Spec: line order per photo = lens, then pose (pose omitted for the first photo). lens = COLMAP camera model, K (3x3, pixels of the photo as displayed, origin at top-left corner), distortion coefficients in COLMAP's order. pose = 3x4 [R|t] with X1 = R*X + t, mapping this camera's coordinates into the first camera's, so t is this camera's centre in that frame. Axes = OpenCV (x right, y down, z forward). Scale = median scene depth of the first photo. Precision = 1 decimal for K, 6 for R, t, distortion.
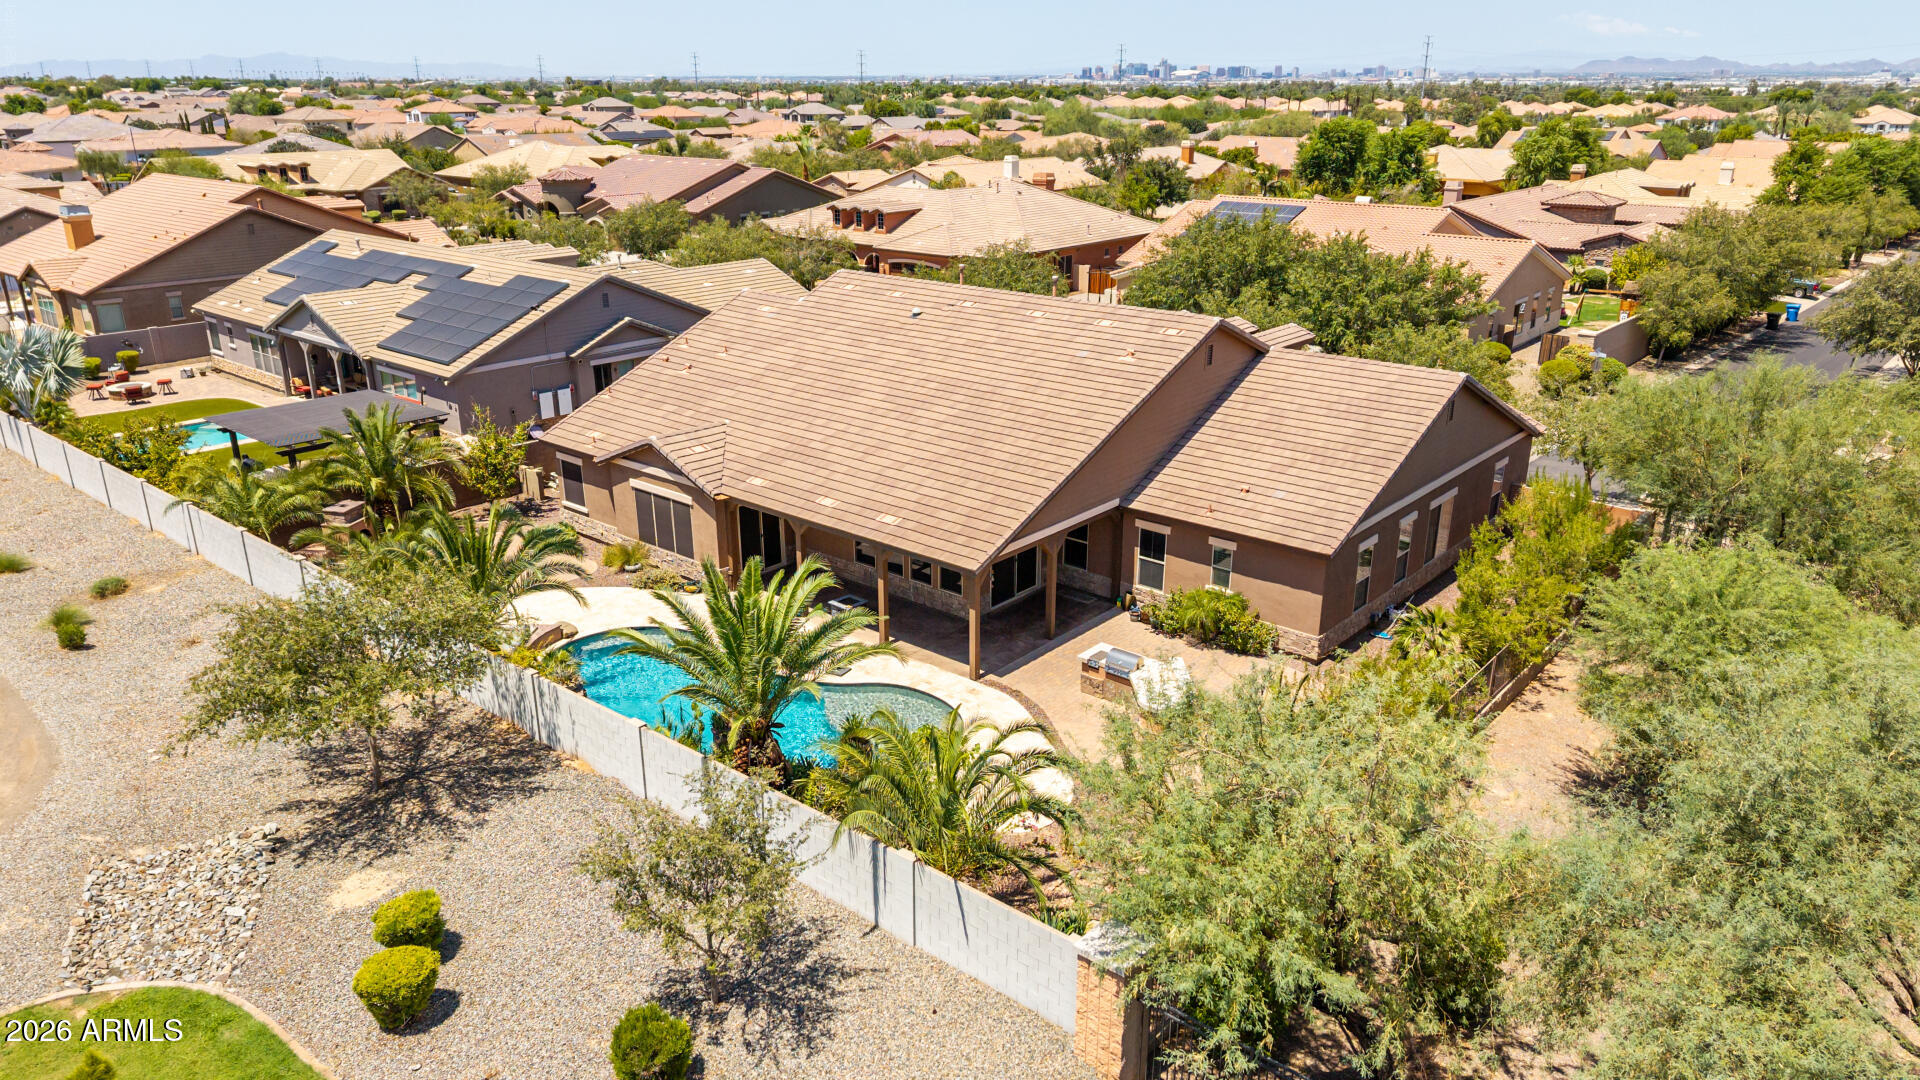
lens RADIAL K [[1268.9, 0, 957.5], [0, 1268.9, 592.1], [0, 0, 1]] dist [0.069693, -0.136549]
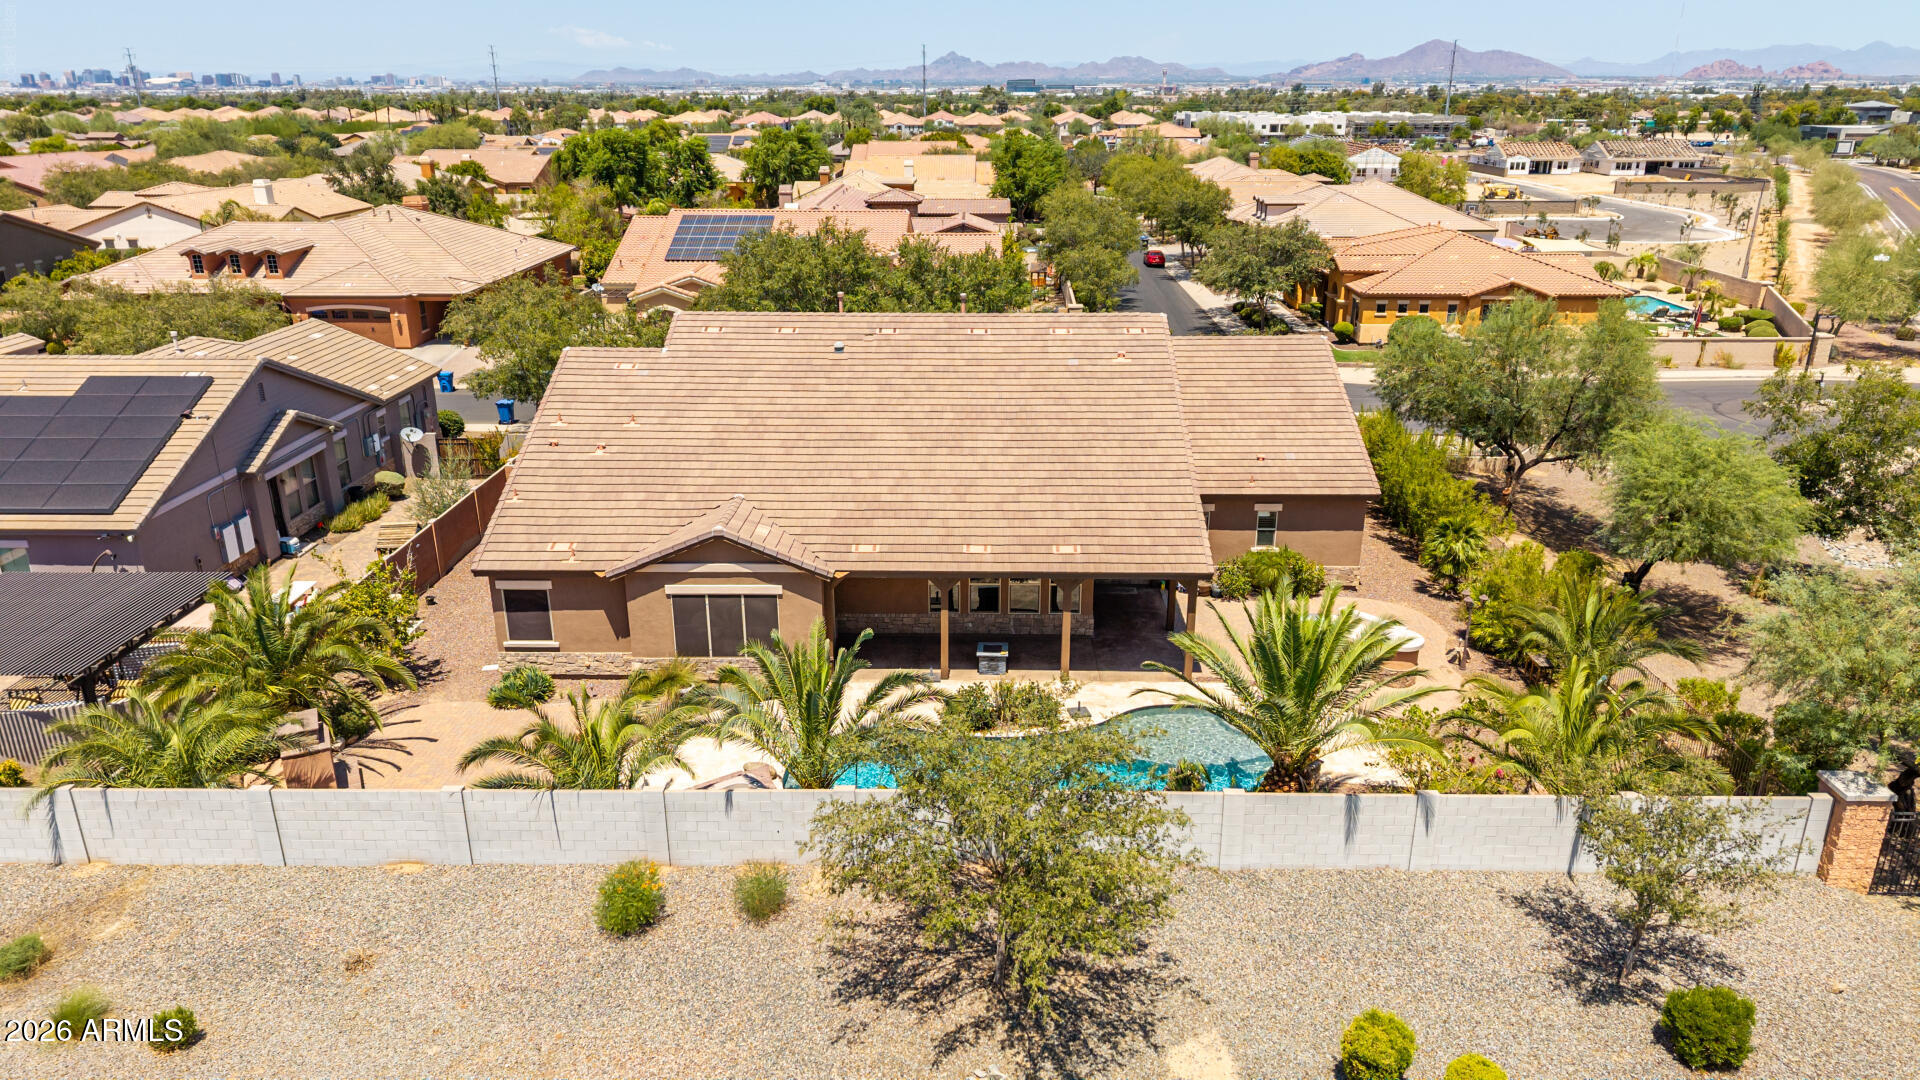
lens RADIAL K [[1282.0, 0, 960.0], [0, 1282.0, 540.0], [0, 0, 1]] dist [0.038330, -0.036900]
pose [[0.769828, -0.212895, 0.601698, -0.562479], [0.239481, 0.970200, 0.036881, -0.095586], [-0.591620, 0.115704, 0.797872, 0.208084]]
